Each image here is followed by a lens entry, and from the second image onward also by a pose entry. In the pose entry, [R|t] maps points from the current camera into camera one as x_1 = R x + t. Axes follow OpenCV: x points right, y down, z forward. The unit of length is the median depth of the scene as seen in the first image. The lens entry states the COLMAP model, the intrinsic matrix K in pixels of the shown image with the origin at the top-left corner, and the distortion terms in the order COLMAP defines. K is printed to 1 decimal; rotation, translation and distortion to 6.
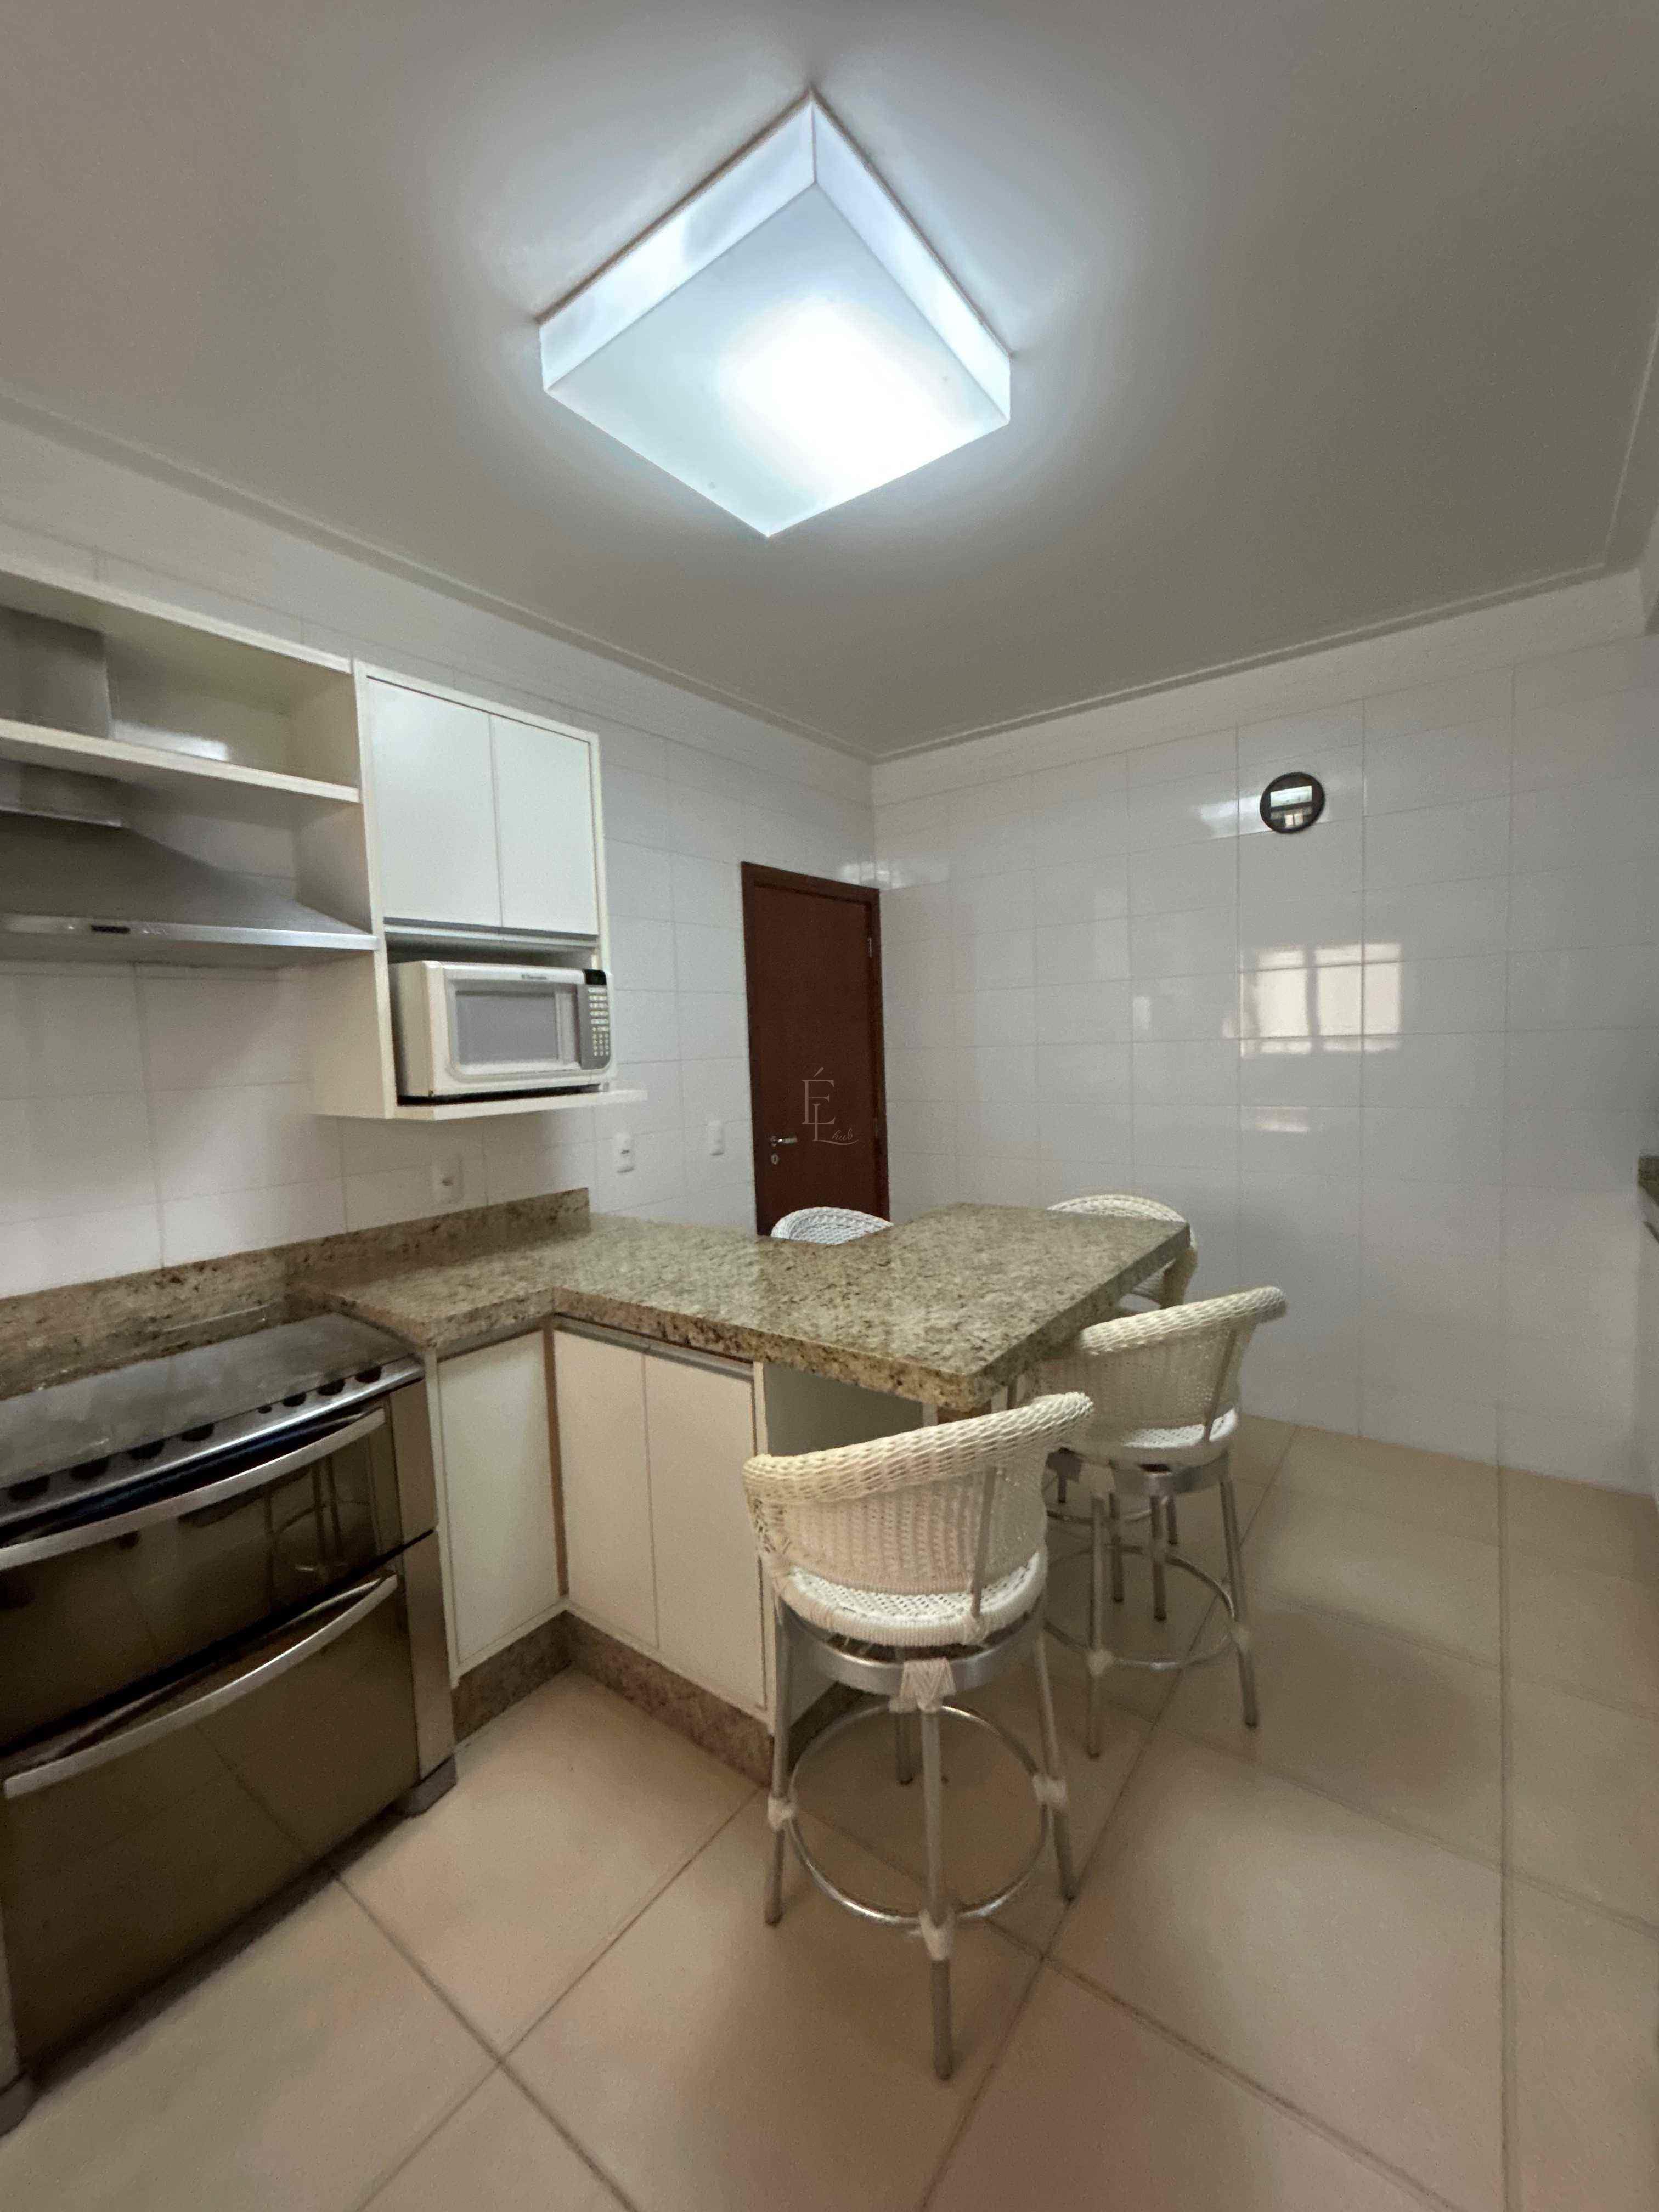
lens RADIAL K [[887.7, 0, 833.8], [0, 887.7, 1101.2], [0, 0, 1]] dist [0.000360, -0.000041]
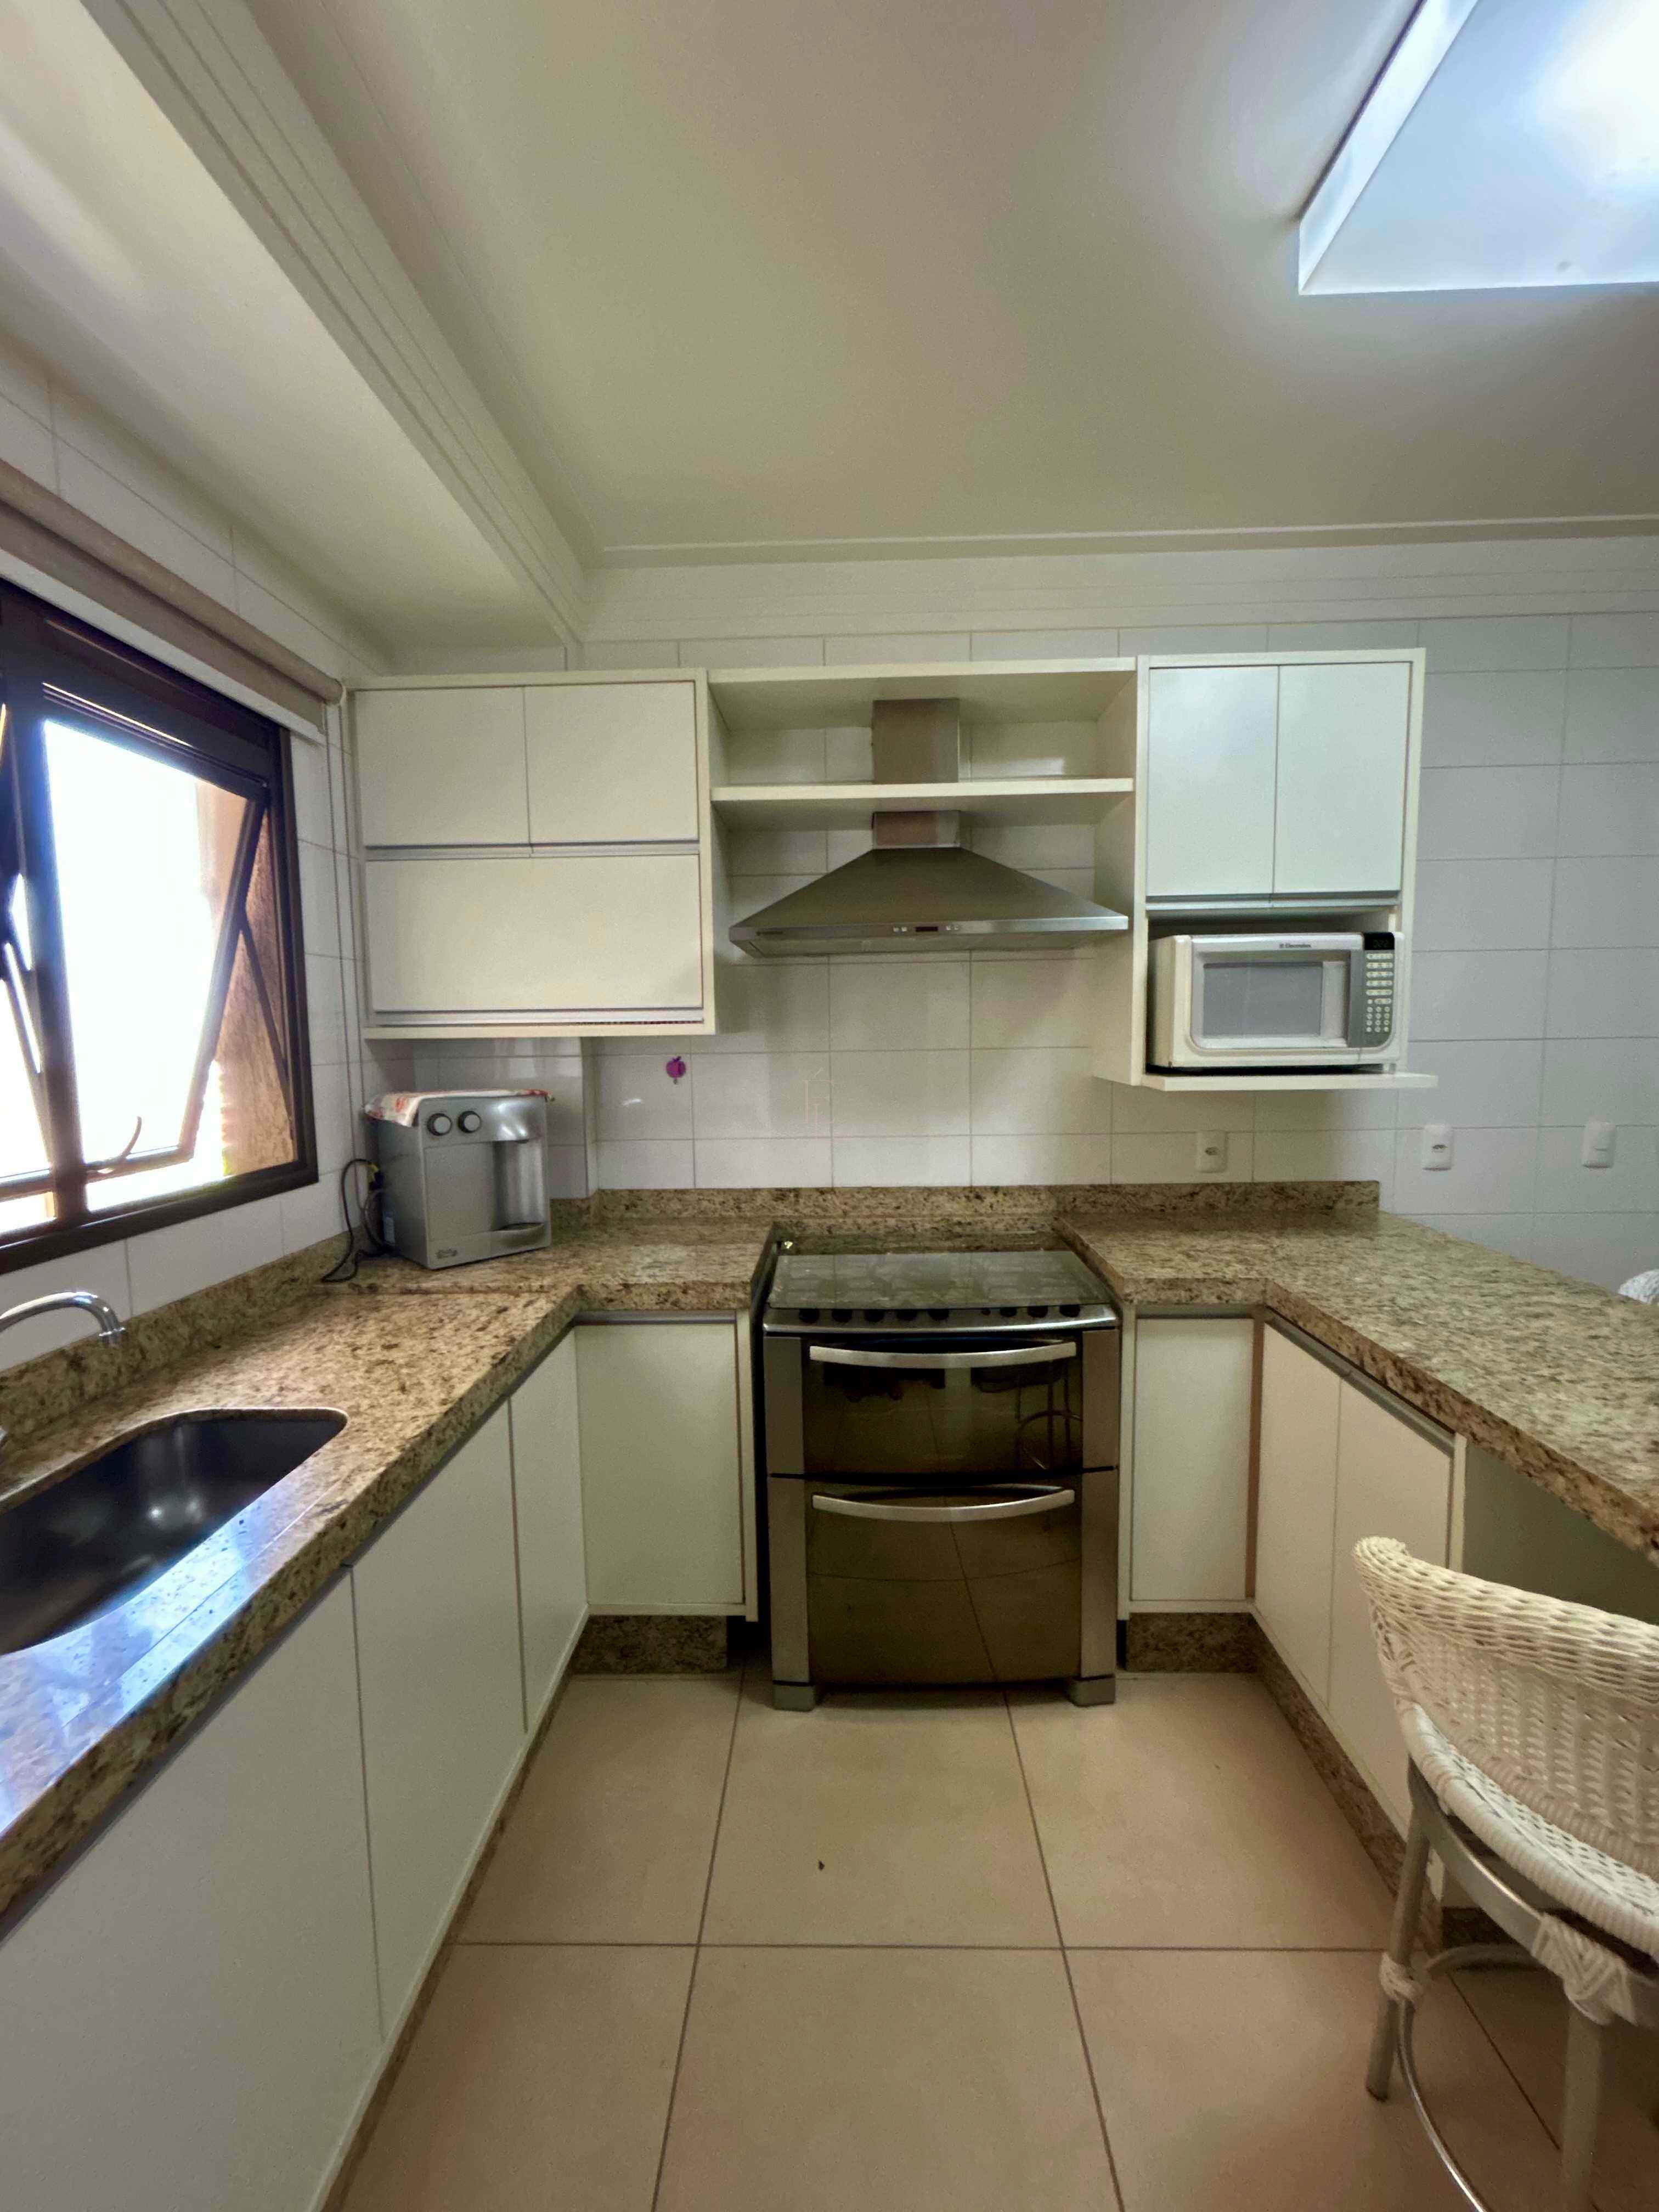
lens RADIAL K [[887.7, 0, 834.0], [0, 887.7, 1101.4], [0, 0, 1]] dist [0.000360, -0.000041]
pose [[0.578923, 0.095724, -0.809744, 0.171139], [-0.061285, 0.995384, 0.073854, -0.019248], [0.813076, 0.006869, 0.582117, 0.081374]]
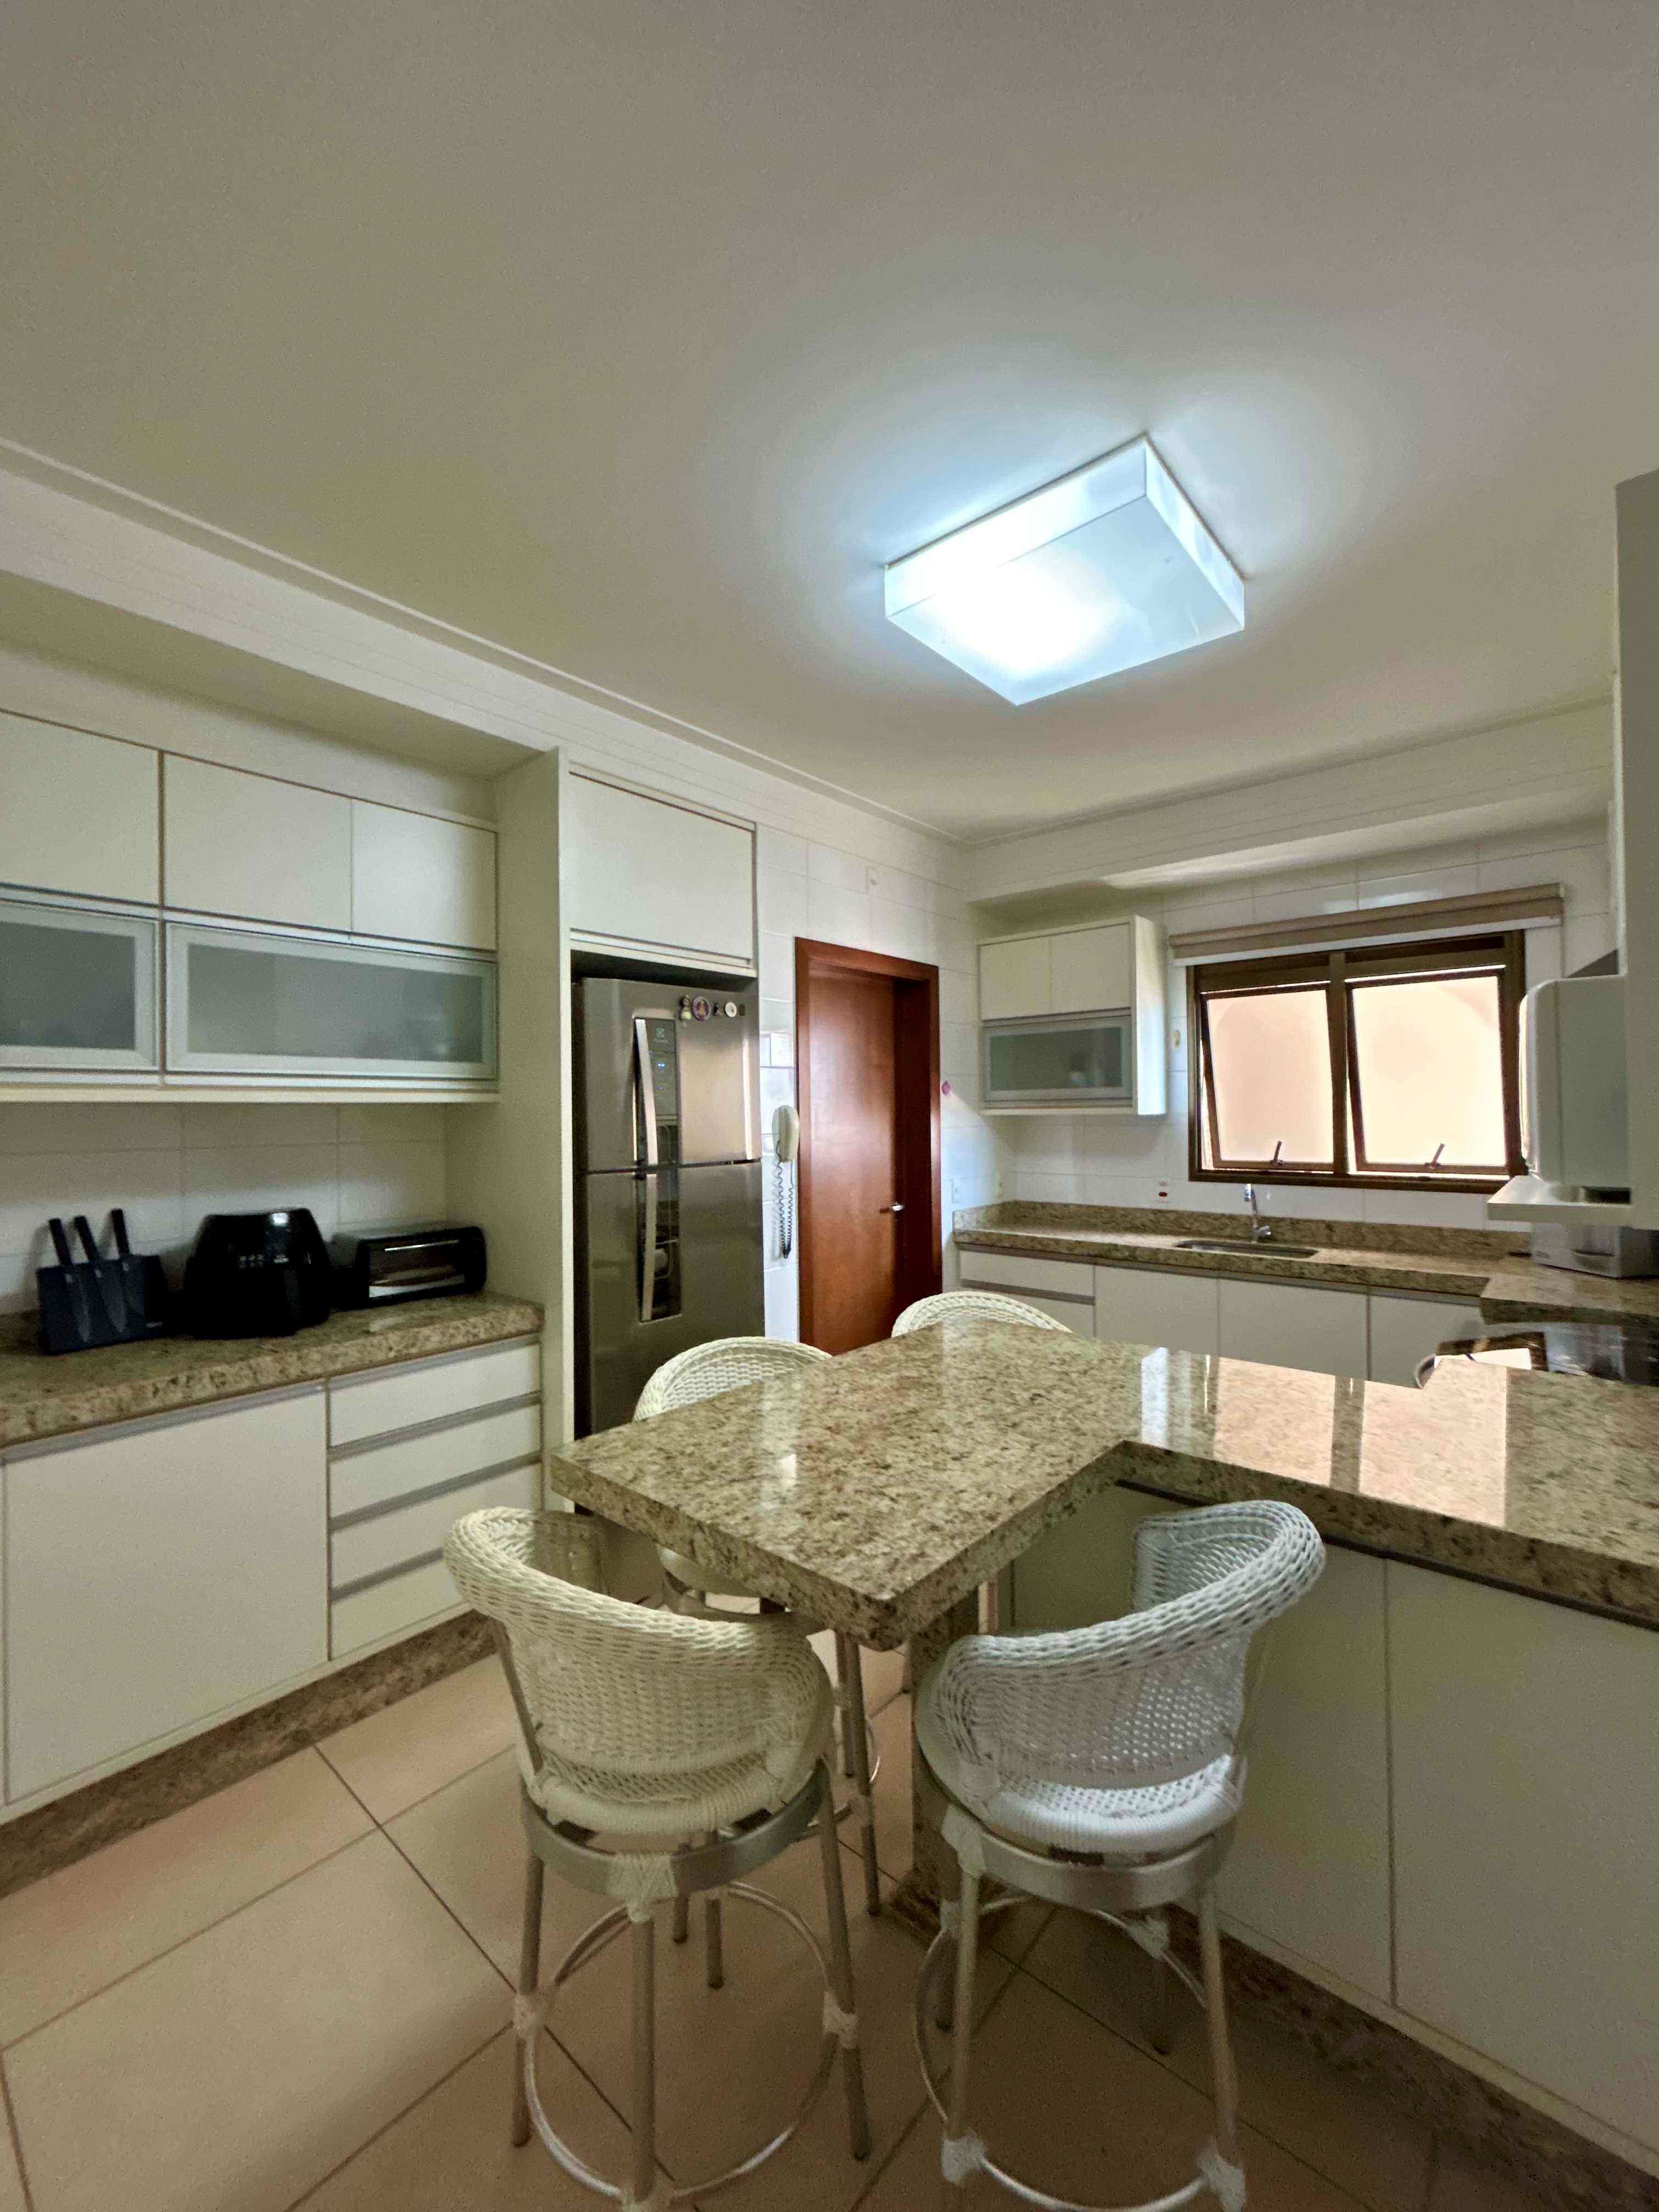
lens RADIAL K [[887.7, 0, 831.3], [0, 887.7, 1104.4], [0, 0, 1]] dist [0.000360, -0.000041]
pose [[-0.996150, 0.047493, 0.073683, 0.186537], [0.051998, 0.996814, 0.060484, -0.157379], [-0.070576, 0.064083, -0.995446, 1.960349]]
